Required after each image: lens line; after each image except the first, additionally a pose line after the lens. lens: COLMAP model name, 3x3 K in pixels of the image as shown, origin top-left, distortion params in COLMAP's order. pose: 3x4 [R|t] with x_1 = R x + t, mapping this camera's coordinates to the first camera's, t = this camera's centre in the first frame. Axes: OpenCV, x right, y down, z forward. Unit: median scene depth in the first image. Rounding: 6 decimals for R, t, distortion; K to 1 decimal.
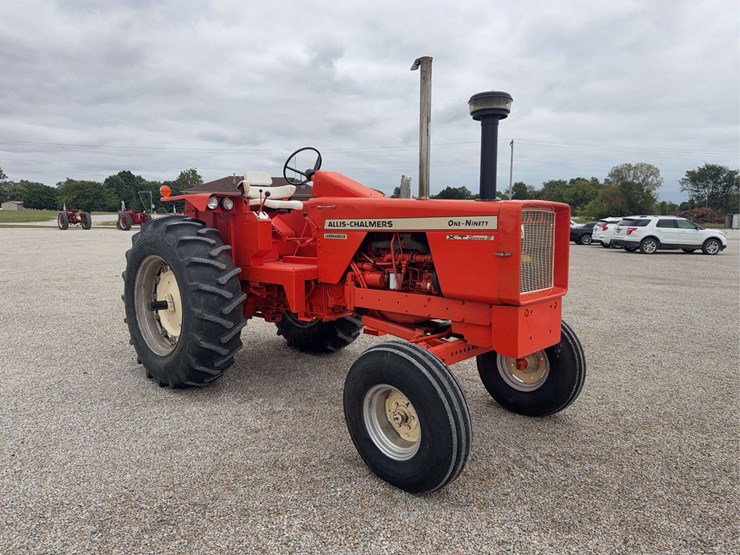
lens RADIAL K [[521.2, 0, 373.0], [0, 521.2, 276.2], [0, 0, 1]] dist [0.068577, -0.082523]
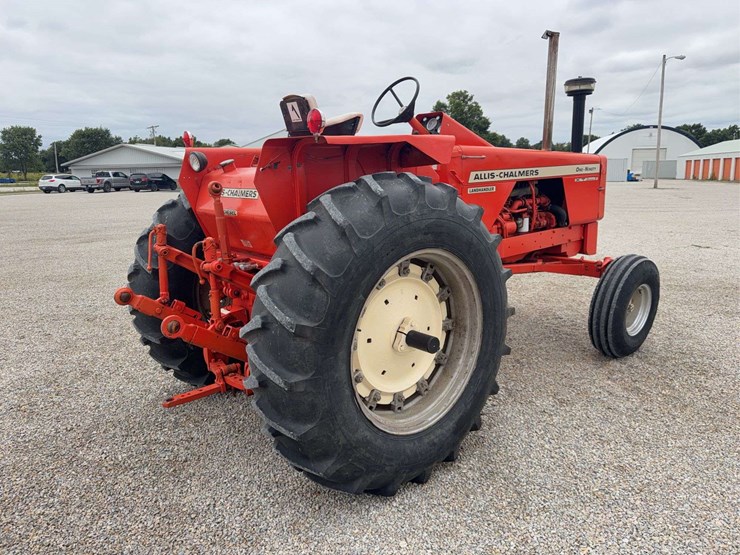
lens RADIAL K [[529.5, 0, 371.5], [0, 529.5, 276.6], [0, 0, 1]] dist [0.001366, -0.007965]
pose [[0.123138, -0.211435, 0.969604, -1.102125], [0.133500, 0.971688, 0.194935, -0.144991], [-0.983369, 0.105438, 0.147879, 1.148263]]
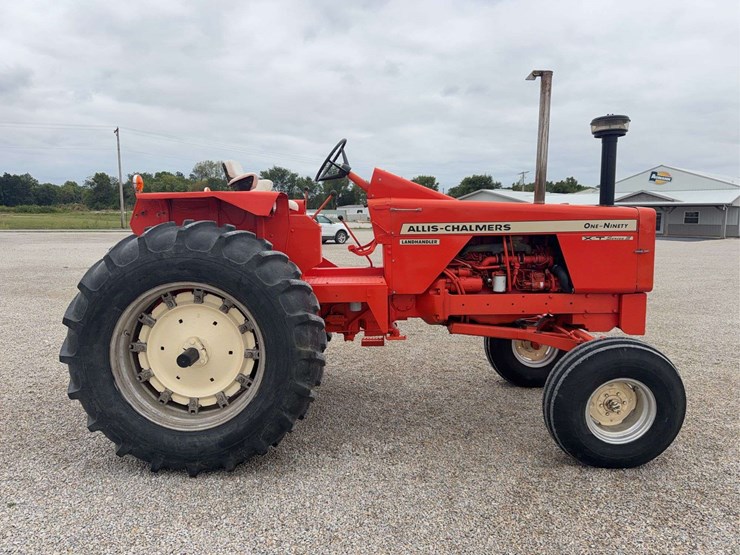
lens RADIAL K [[521.2, 0, 373.0], [0, 521.2, 276.2], [0, 0, 1]] dist [0.068577, -0.082523]
pose [[0.726707, -0.085979, 0.681545, -0.812222], [0.078413, 0.996034, 0.042043, -0.065987], [-0.682457, 0.022889, 0.730567, 0.421244]]
